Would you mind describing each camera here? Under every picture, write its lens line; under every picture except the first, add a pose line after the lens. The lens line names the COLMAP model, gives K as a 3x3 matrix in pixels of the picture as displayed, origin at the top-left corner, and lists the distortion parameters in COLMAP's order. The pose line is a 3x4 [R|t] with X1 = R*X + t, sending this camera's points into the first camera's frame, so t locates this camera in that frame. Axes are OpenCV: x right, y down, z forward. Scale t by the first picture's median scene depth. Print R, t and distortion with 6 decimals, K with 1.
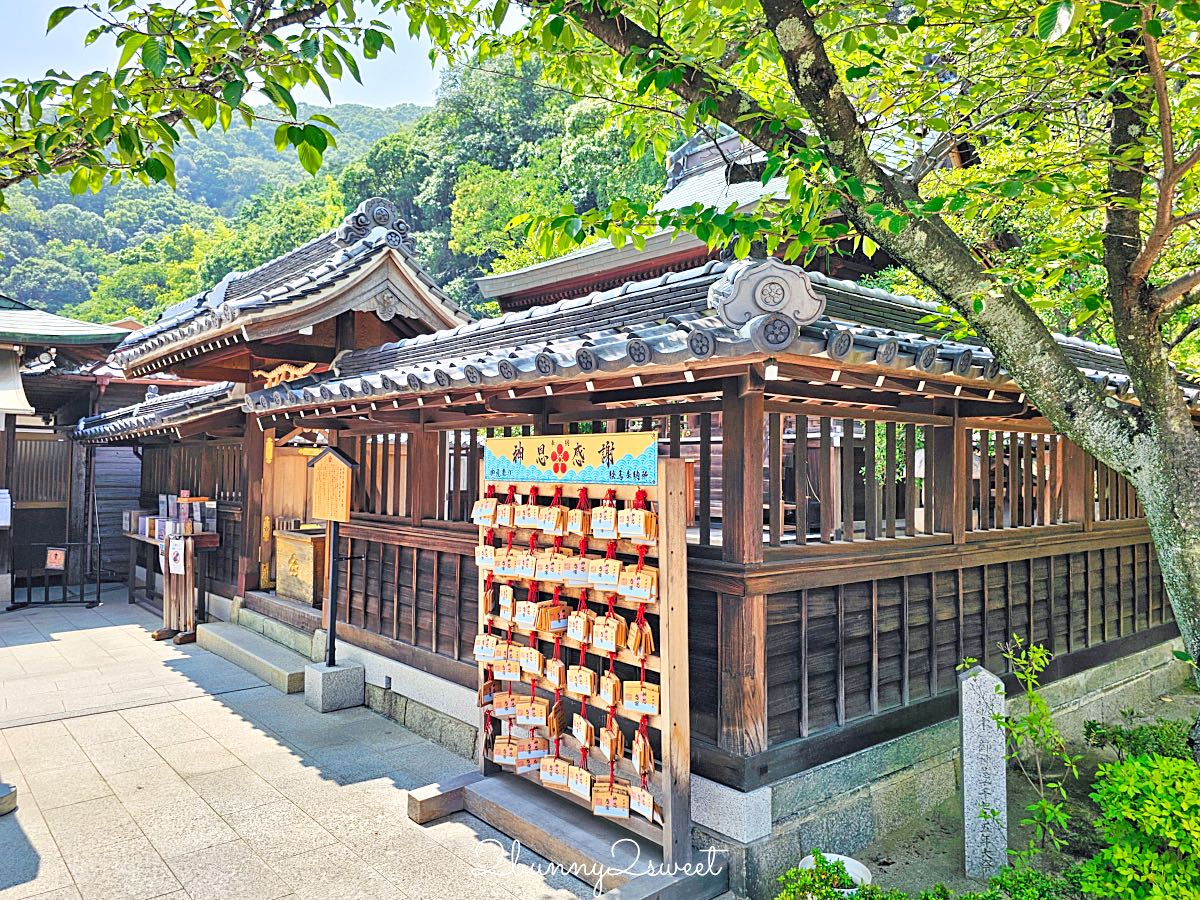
lens RADIAL K [[867.5, 0, 599.0], [0, 867.5, 414.0], [0, 0, 1]] dist [0.032830, 0.001609]
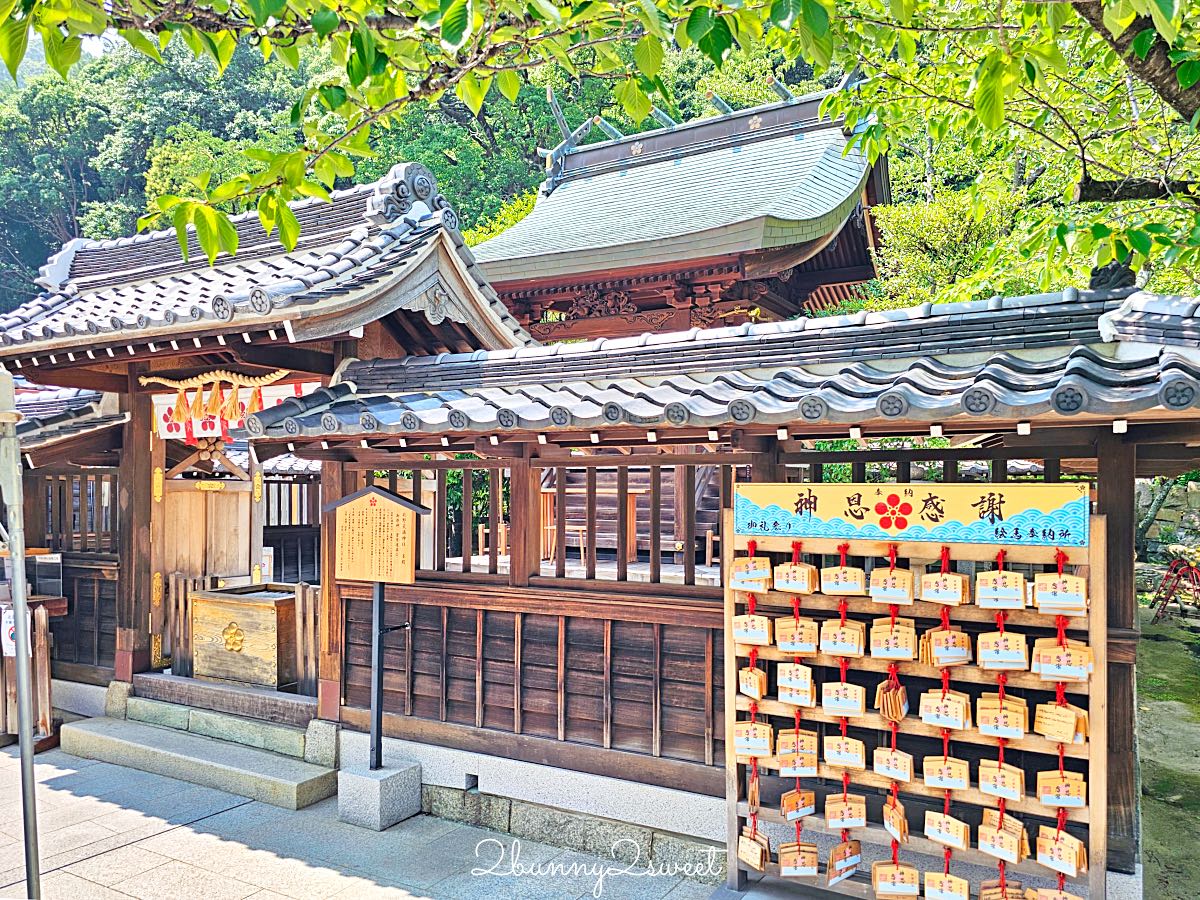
lens RADIAL K [[880.3, 0, 602.8], [0, 880.3, 468.6], [0, 0, 1]] dist [0.061661, -0.065298]
pose [[0.930261, 0.000922, 0.366897, -0.399609], [-0.017468, 0.998974, 0.041781, -0.013390], [-0.366482, -0.045276, 0.929323, 0.200569]]
